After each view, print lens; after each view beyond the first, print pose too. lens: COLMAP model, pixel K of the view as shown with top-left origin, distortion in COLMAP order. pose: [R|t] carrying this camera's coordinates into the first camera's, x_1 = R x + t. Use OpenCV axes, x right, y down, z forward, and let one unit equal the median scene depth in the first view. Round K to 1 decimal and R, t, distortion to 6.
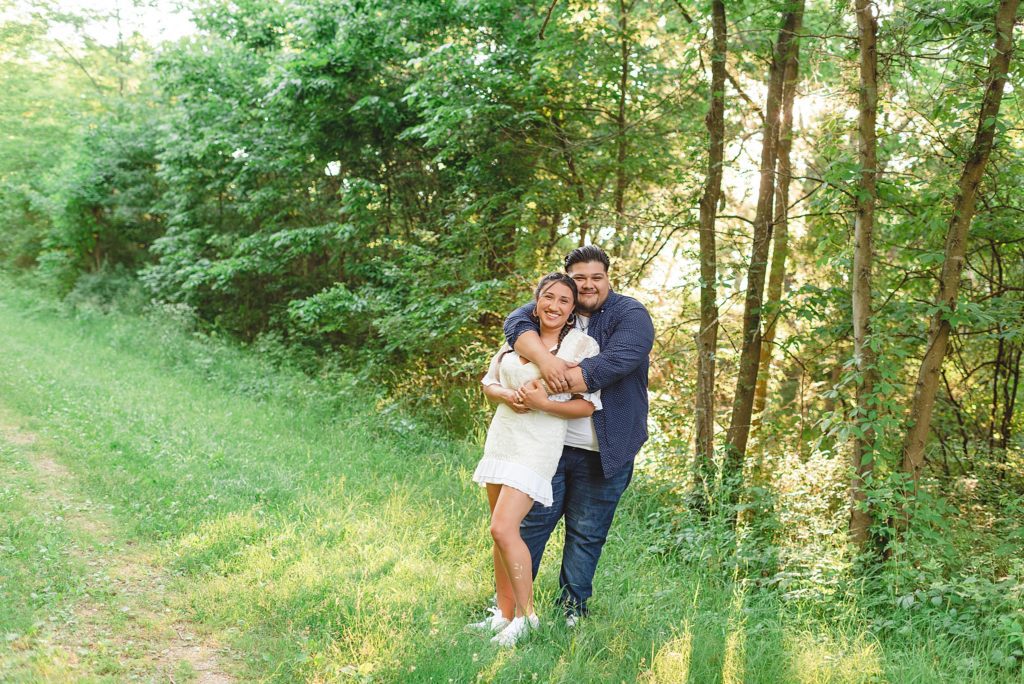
lens RADIAL K [[993.6, 0, 510.6], [0, 993.6, 335.7], [0, 0, 1]] dist [-0.031882, 0.026624]
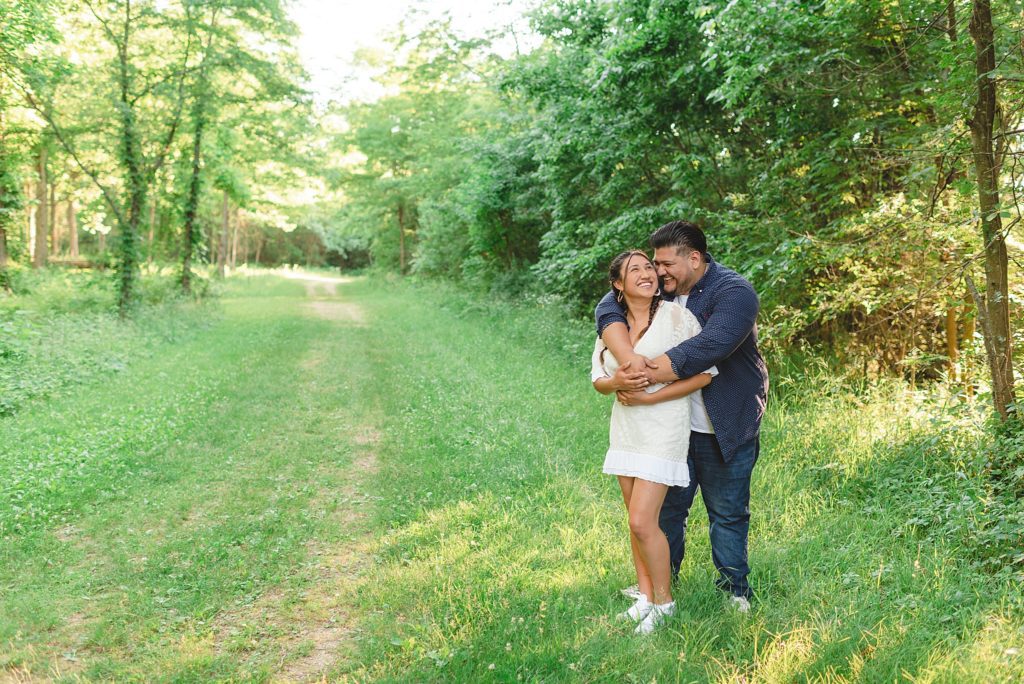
lens RADIAL K [[991.3, 0, 514.6], [0, 991.3, 306.6], [0, 0, 1]] dist [-0.107739, -0.001964]
pose [[0.890169, -0.117298, -0.440273, 0.121700], [0.120545, 0.992492, -0.020696, -0.002875], [0.439395, -0.034649, 0.897625, 0.030607]]
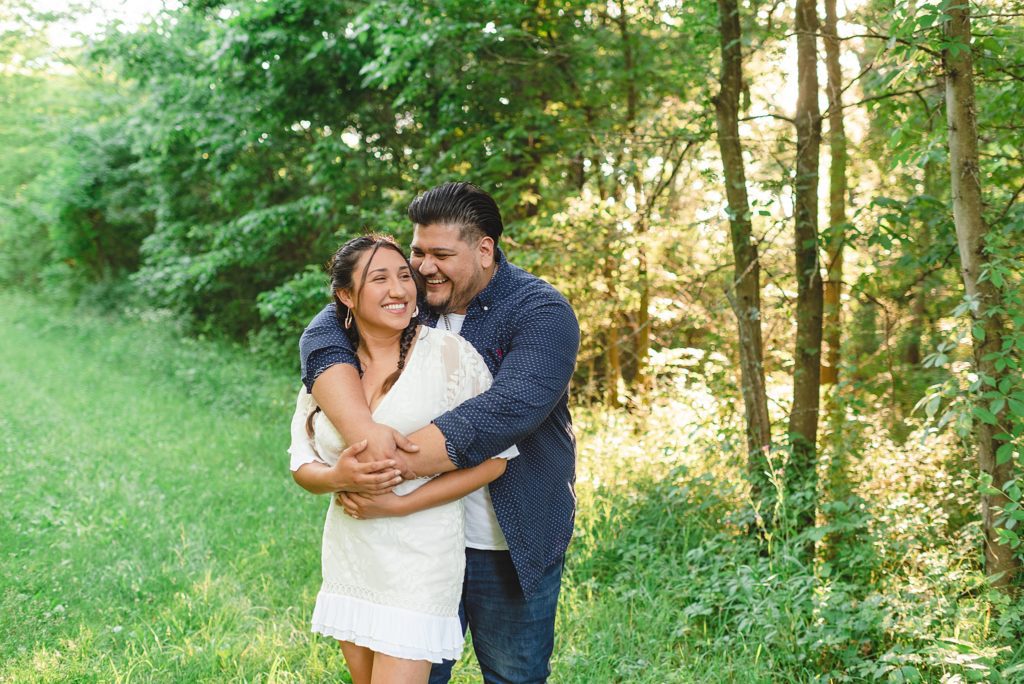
lens RADIAL K [[993.6, 0, 510.6], [0, 993.6, 335.7], [0, 0, 1]] dist [-0.031882, 0.026624]
pose [[0.990100, -0.120645, -0.071745, 0.047729], [0.123899, 0.991373, 0.042772, -0.009882], [0.065965, -0.051237, 0.996506, 0.168439]]
